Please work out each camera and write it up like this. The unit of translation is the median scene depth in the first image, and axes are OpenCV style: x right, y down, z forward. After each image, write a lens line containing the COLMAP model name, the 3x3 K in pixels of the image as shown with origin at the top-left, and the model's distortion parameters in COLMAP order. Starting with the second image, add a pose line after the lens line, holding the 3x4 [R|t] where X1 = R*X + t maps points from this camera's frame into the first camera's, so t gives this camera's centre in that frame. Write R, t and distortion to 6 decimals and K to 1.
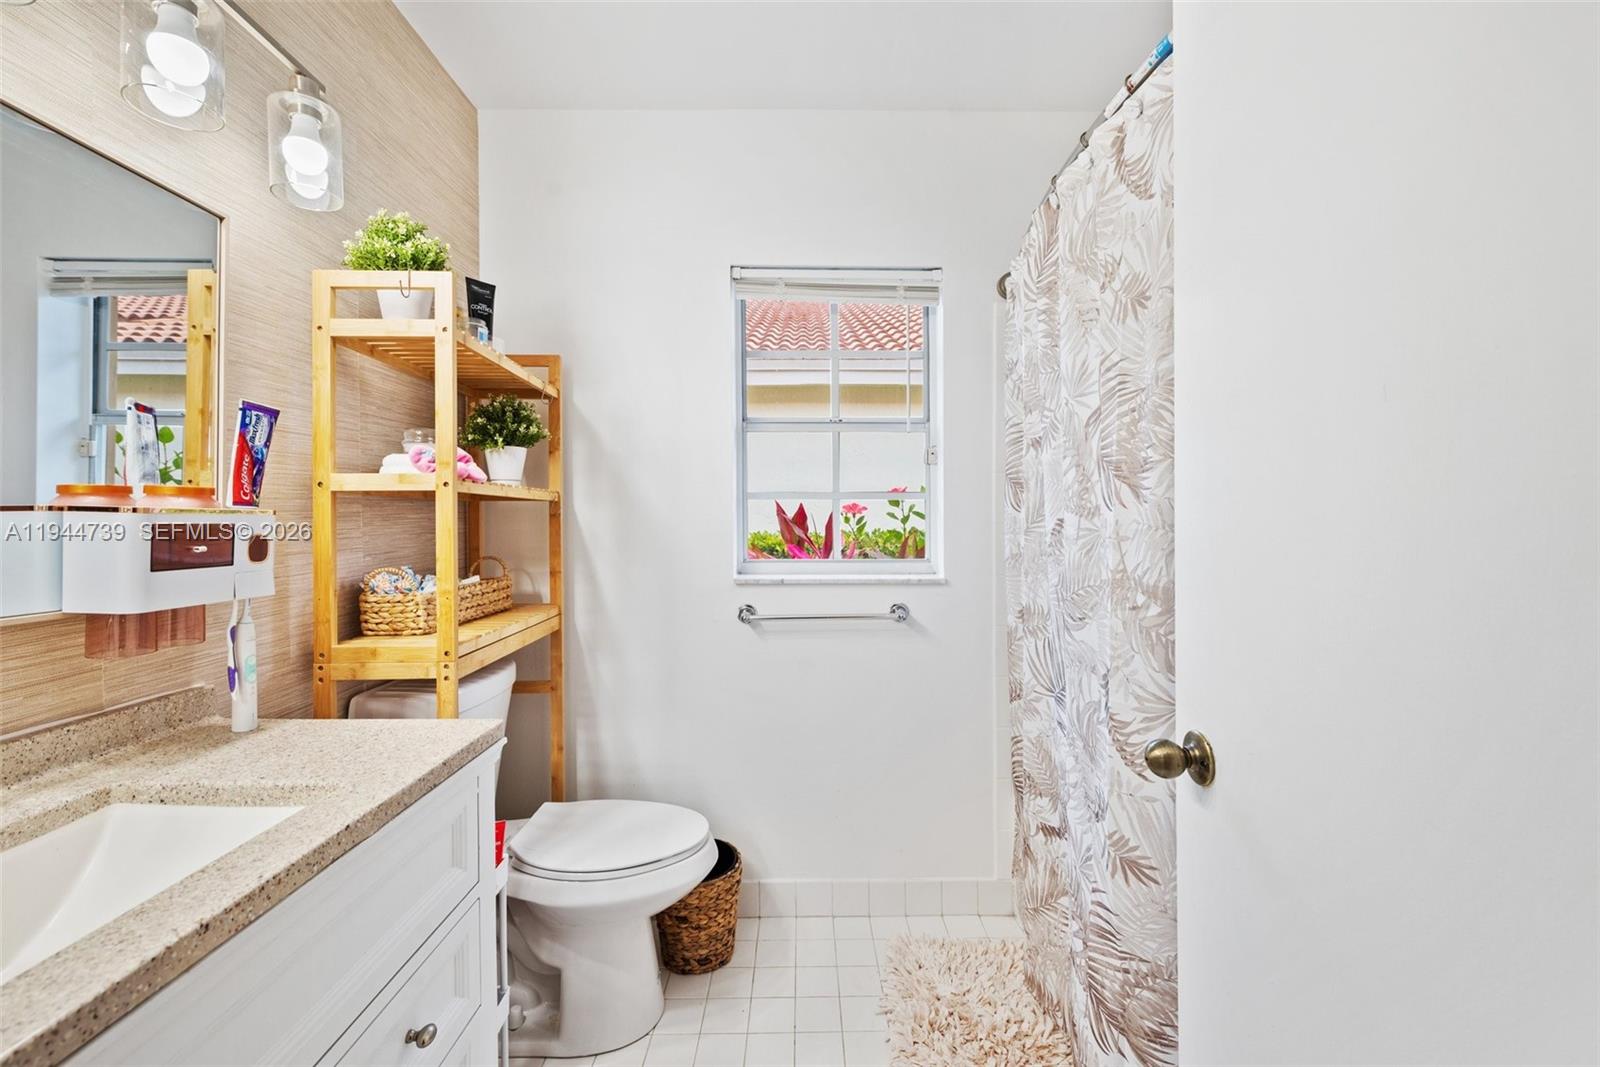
lens RADIAL K [[649.8, 0, 822.8], [0, 649.8, 515.6], [0, 0, 1]] dist [-0.003788, -0.000708]
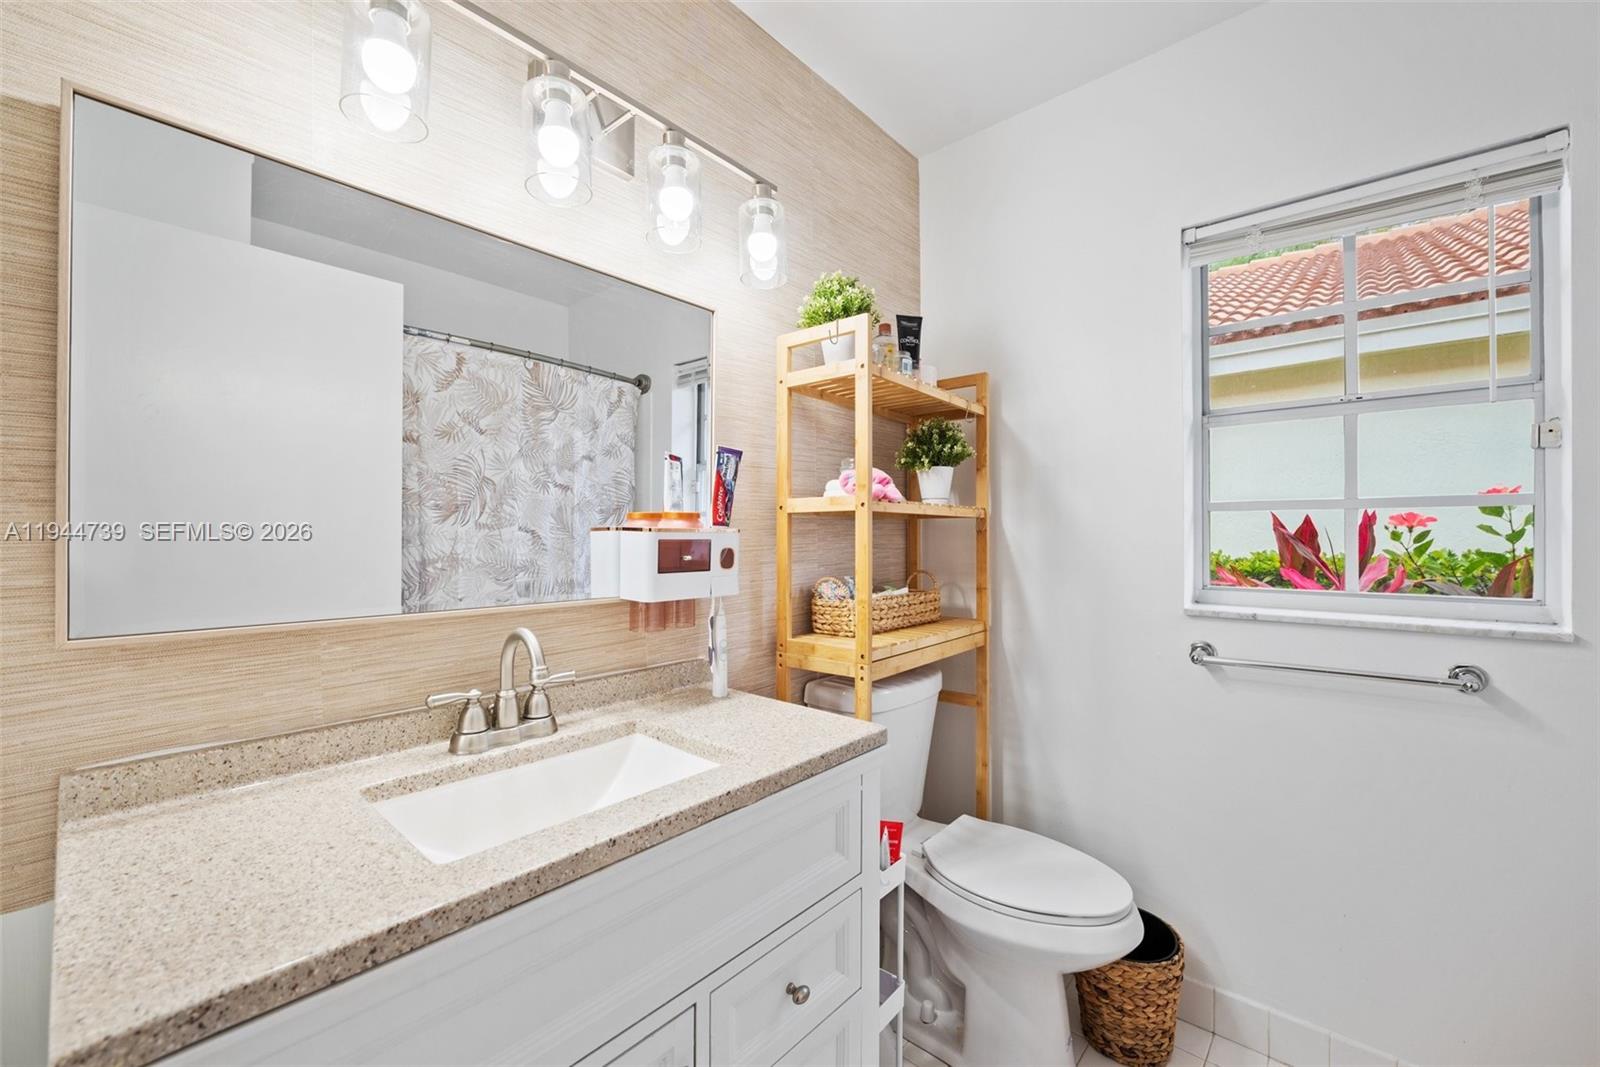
lens RADIAL K [[649.8, 0, 801.6], [0, 649.8, 533.3], [0, 0, 1]] dist [-0.003788, -0.000708]
pose [[0.739945, -0.000946, -0.672666, 0.072619], [0.003441, 0.999991, 0.002379, -0.001750], [0.672658, -0.004075, 0.739942, 0.080708]]
